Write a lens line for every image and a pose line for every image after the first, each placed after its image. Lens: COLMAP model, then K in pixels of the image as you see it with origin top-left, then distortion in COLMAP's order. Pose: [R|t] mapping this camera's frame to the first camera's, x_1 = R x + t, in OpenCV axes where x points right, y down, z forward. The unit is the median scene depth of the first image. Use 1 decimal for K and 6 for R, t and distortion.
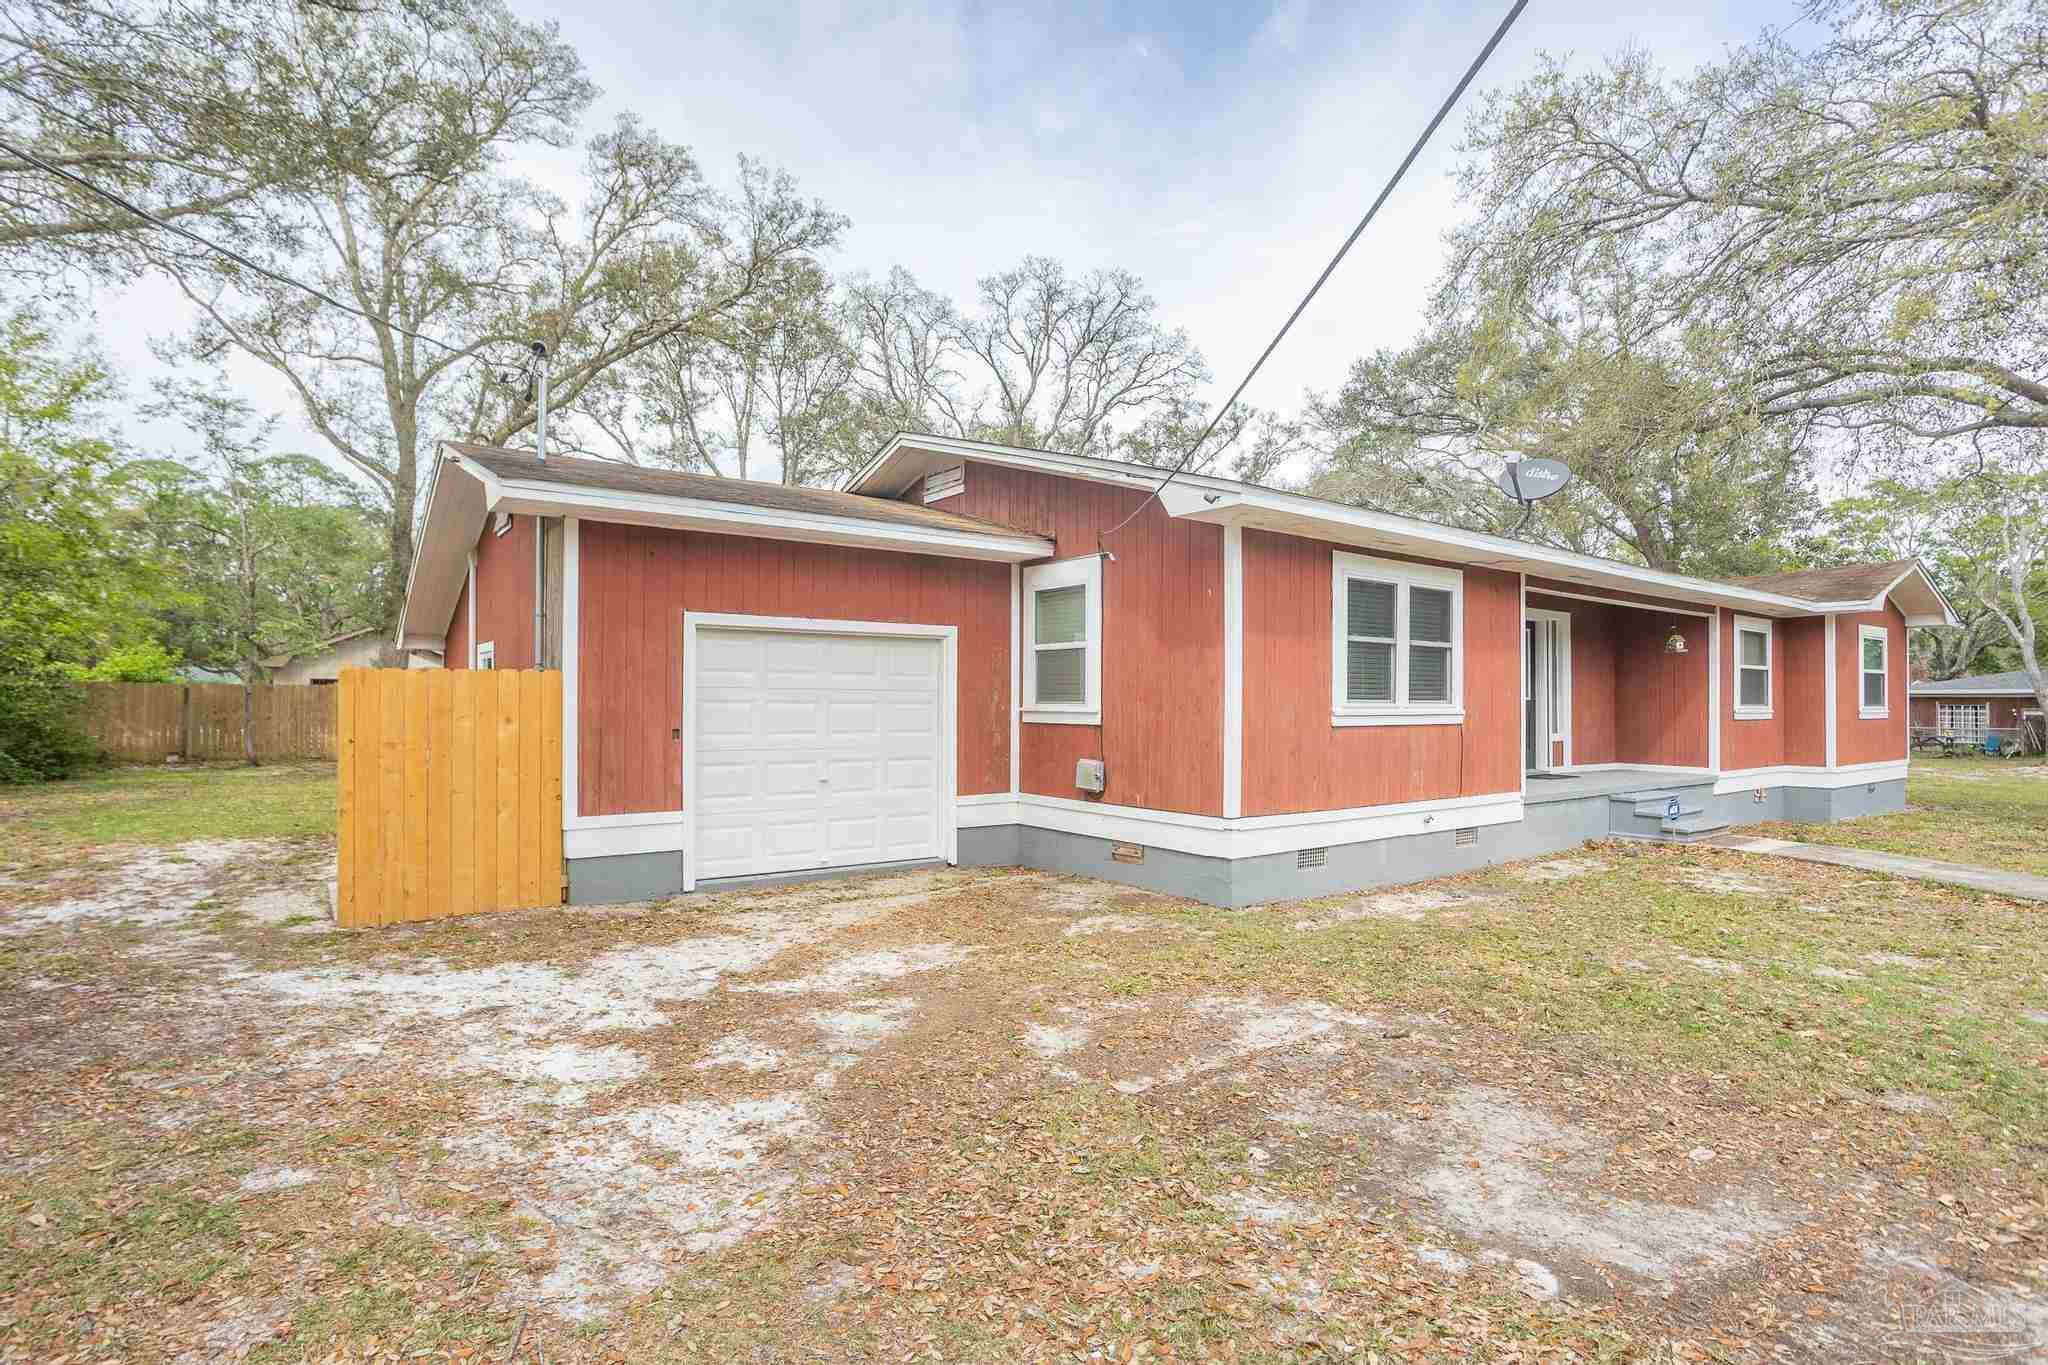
lens RADIAL K [[998.9, 0, 1019.5], [0, 998.9, 689.1], [0, 0, 1]] dist [-0.035255, 0.006908]
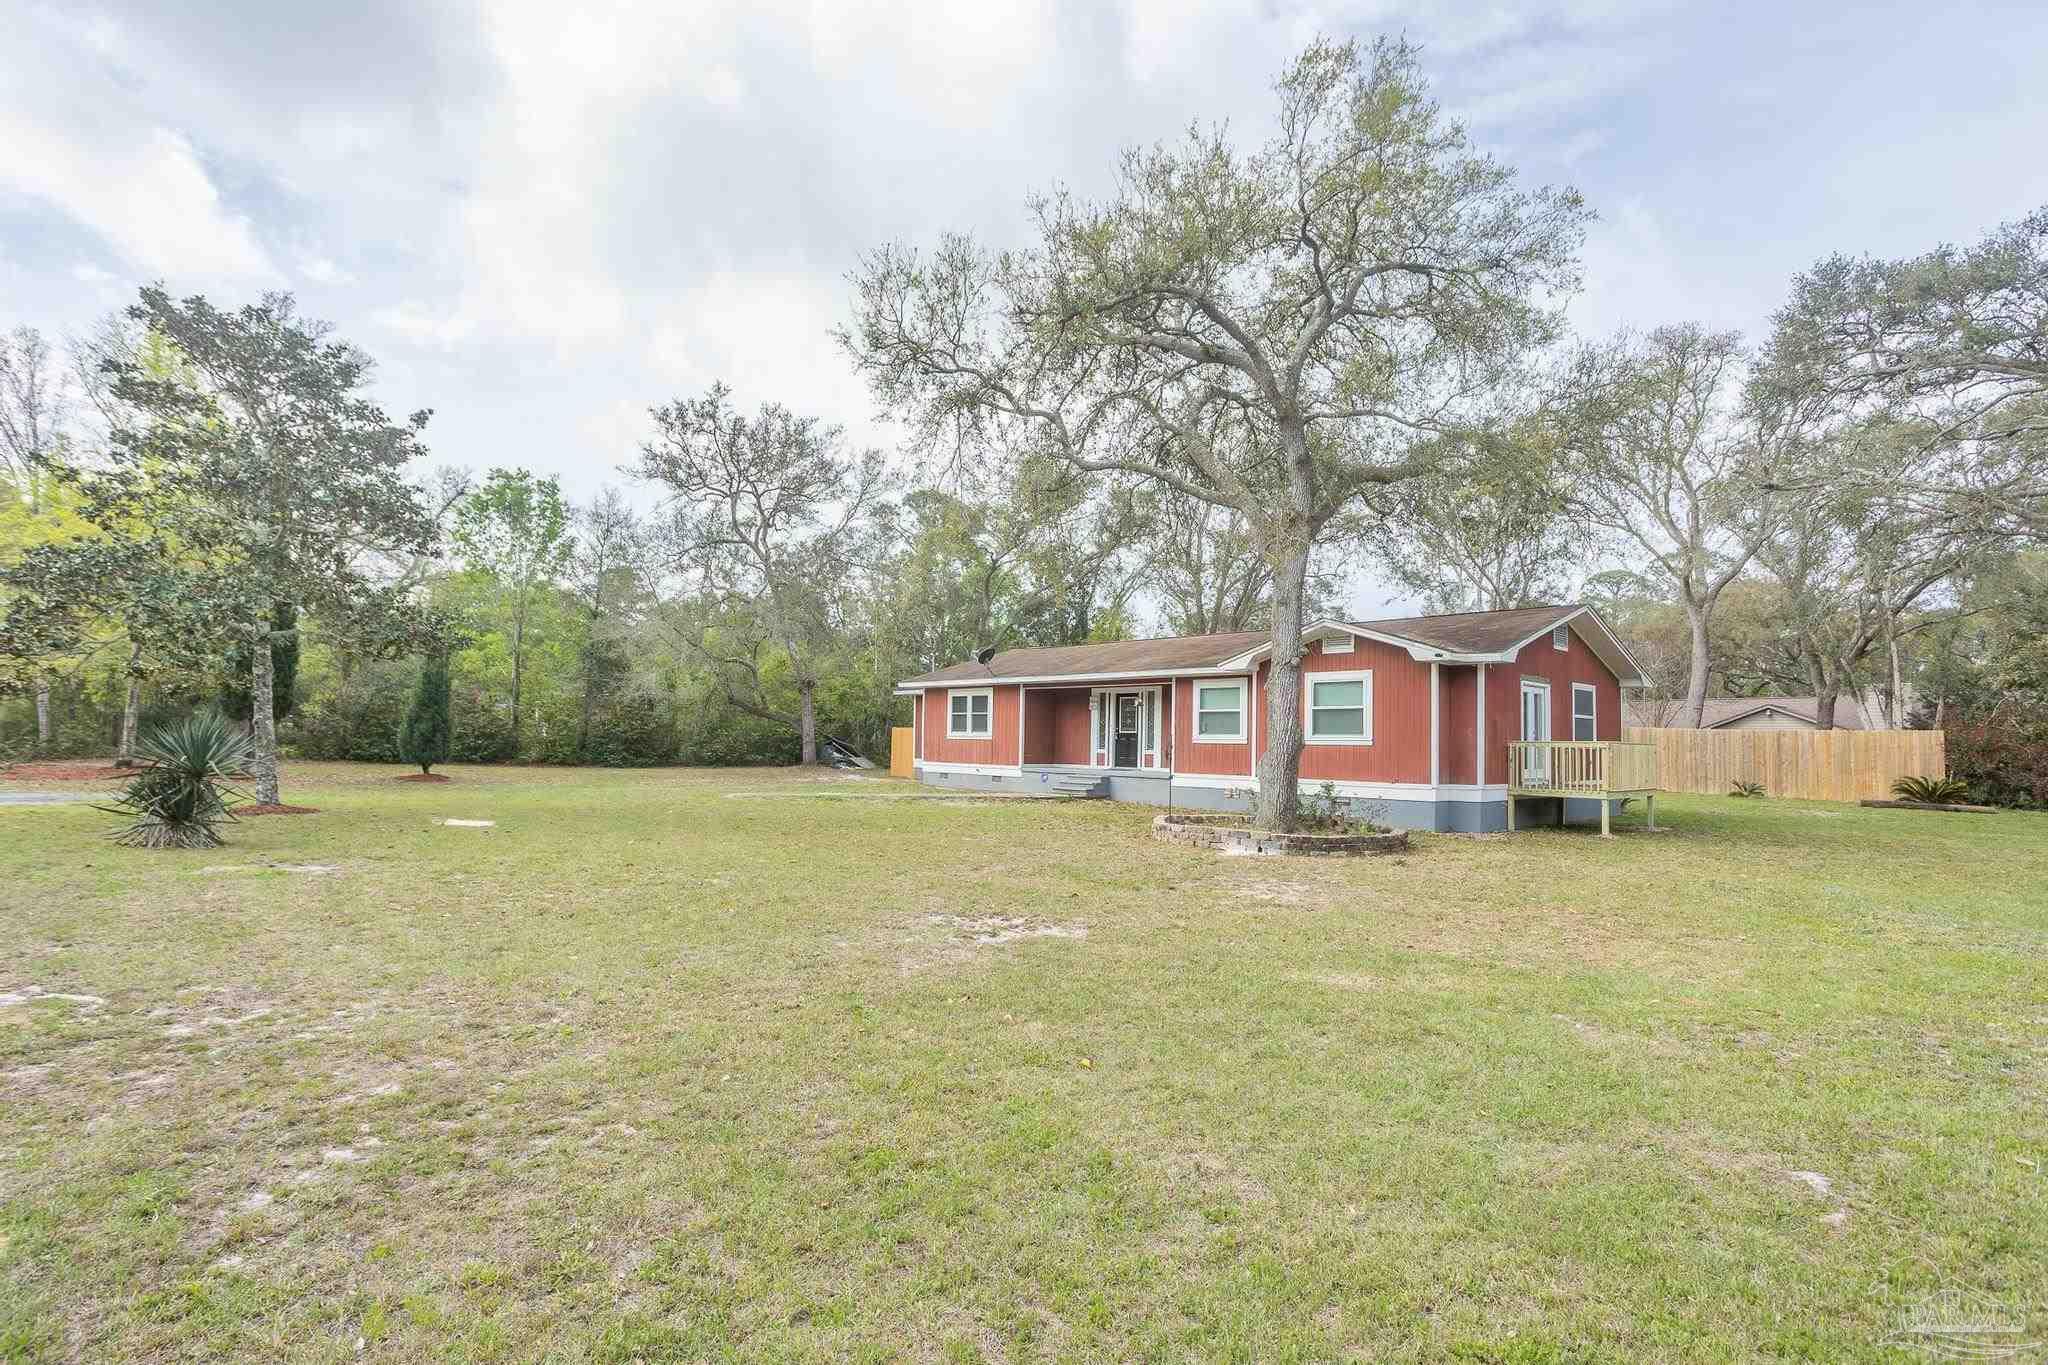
lens RADIAL K [[998.9, 0, 1024.4], [0, 998.9, 692.8], [0, 0, 1]] dist [-0.035255, 0.006908]
pose [[0.127277, -0.054787, -0.990353, 3.626286], [-0.006114, 0.998411, -0.056018, 0.066429], [0.991848, 0.013185, 0.126739, 0.765951]]
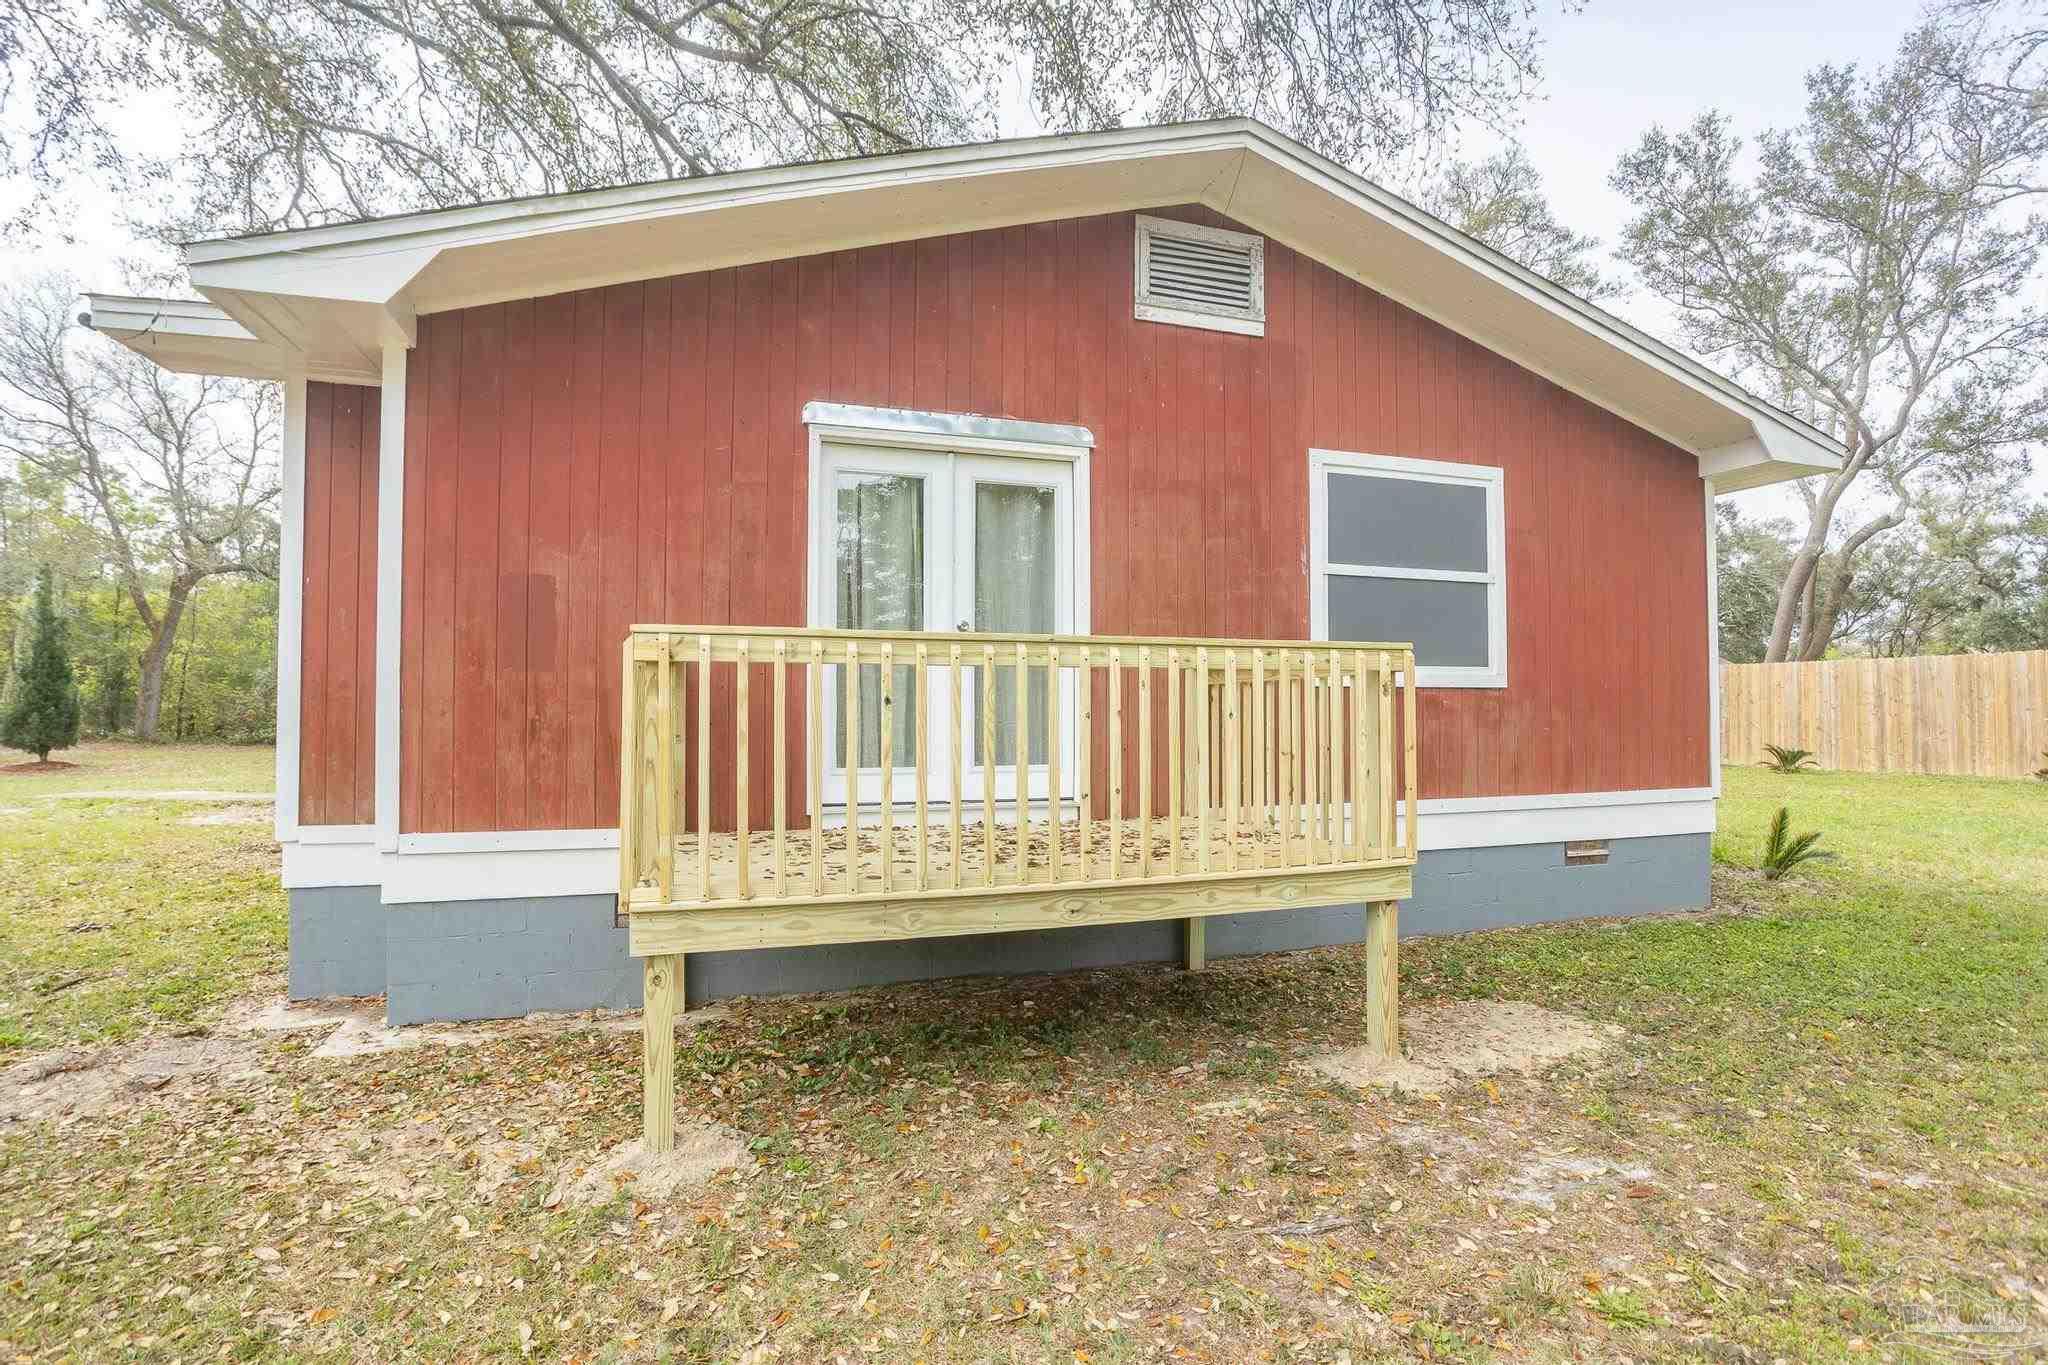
lens RADIAL K [[998.9, 0, 1025.0], [0, 998.9, 689.1], [0, 0, 1]] dist [-0.035255, 0.006908]
pose [[-0.291311, -0.030735, -0.956135, 2.107687], [0.010306, 0.999325, -0.035264, 0.085487], [0.956573, -0.020127, -0.290797, 2.411403]]
